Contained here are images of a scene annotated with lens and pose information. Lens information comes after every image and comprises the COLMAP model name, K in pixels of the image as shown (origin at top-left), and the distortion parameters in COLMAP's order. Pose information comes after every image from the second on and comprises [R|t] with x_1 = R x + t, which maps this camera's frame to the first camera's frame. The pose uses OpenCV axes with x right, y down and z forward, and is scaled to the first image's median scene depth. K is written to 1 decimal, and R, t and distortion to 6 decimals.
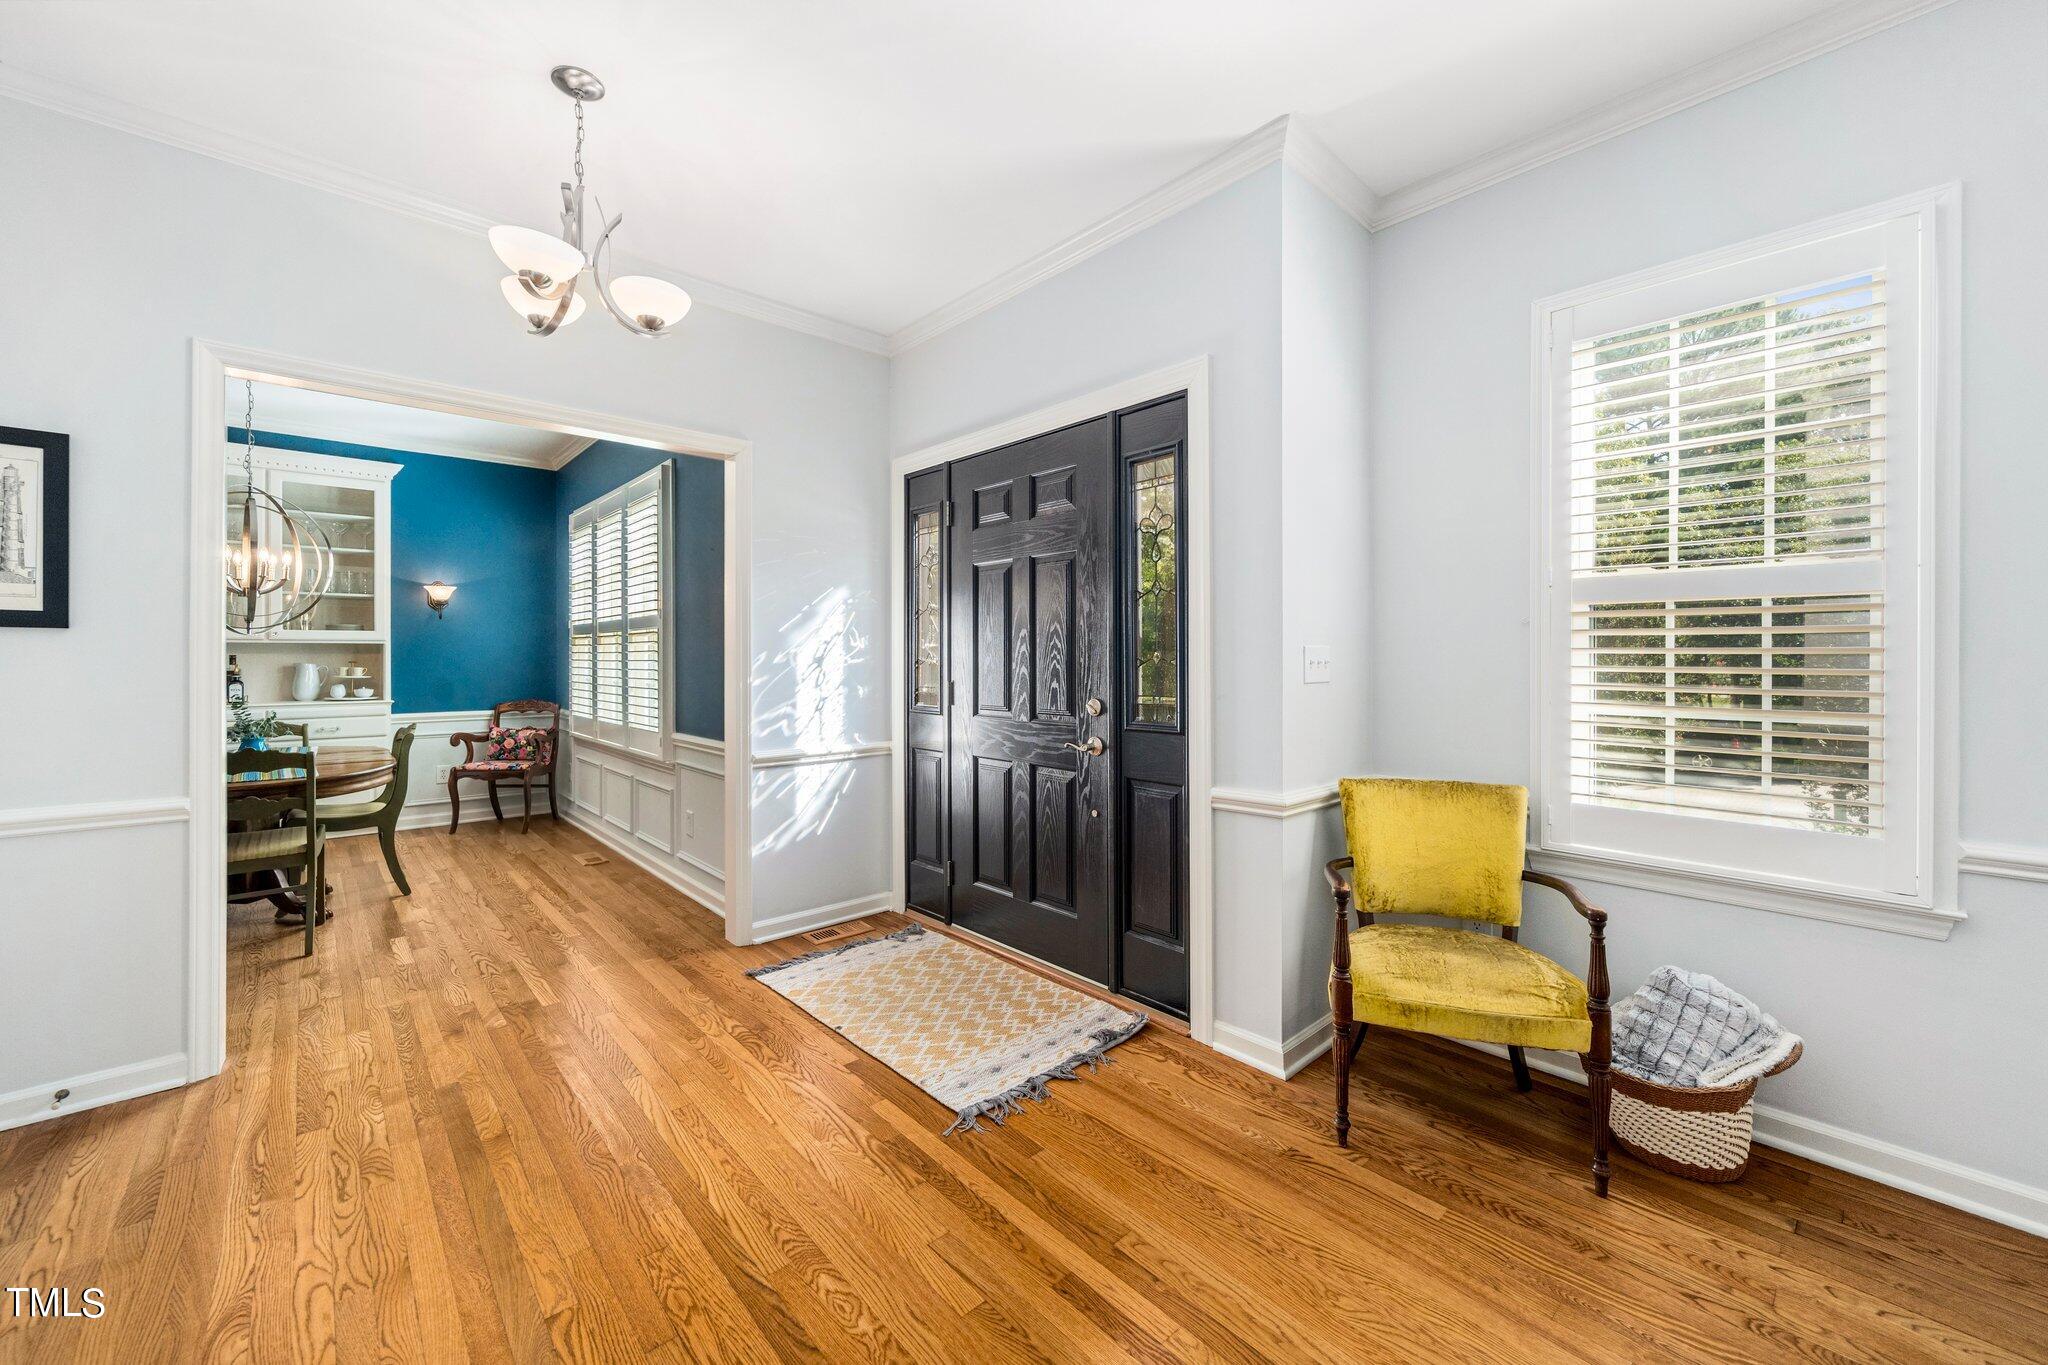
lens RADIAL K [[780.8, 0, 1018.4], [0, 780.8, 656.7], [0, 0, 1]] dist [0.002023, 0.000252]
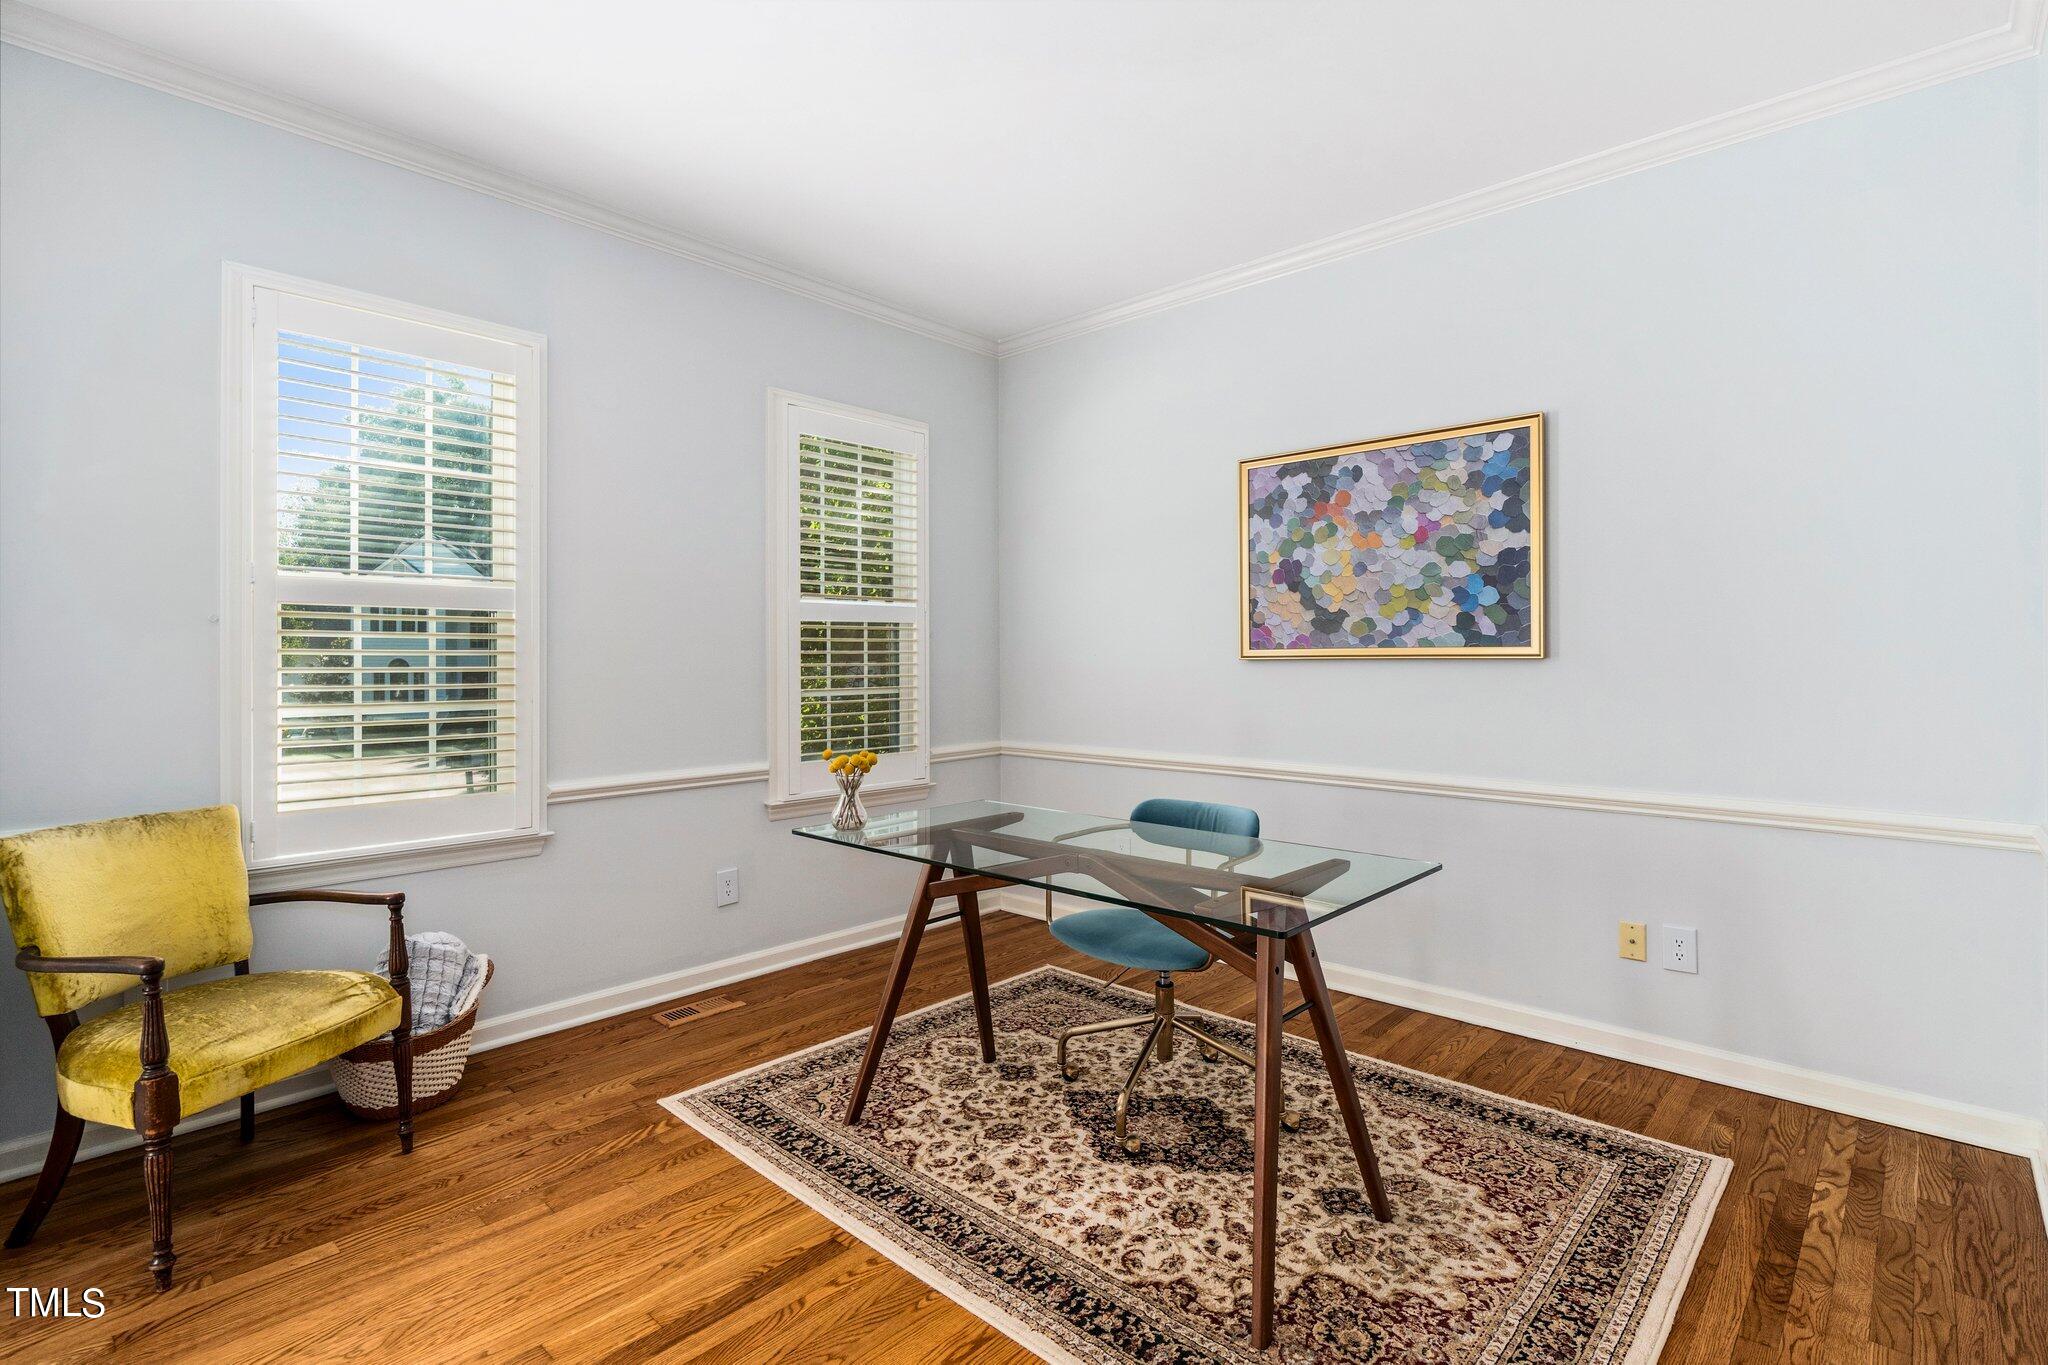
lens RADIAL K [[780.8, 0, 1018.4], [0, 780.8, 656.7], [0, 0, 1]] dist [0.002023, 0.000252]
pose [[0.014566, -0.000907, 0.999894, -0.249641], [-0.000833, 0.999999, 0.000919, -0.004100], [-0.999894, -0.000847, 0.014565, 0.098033]]
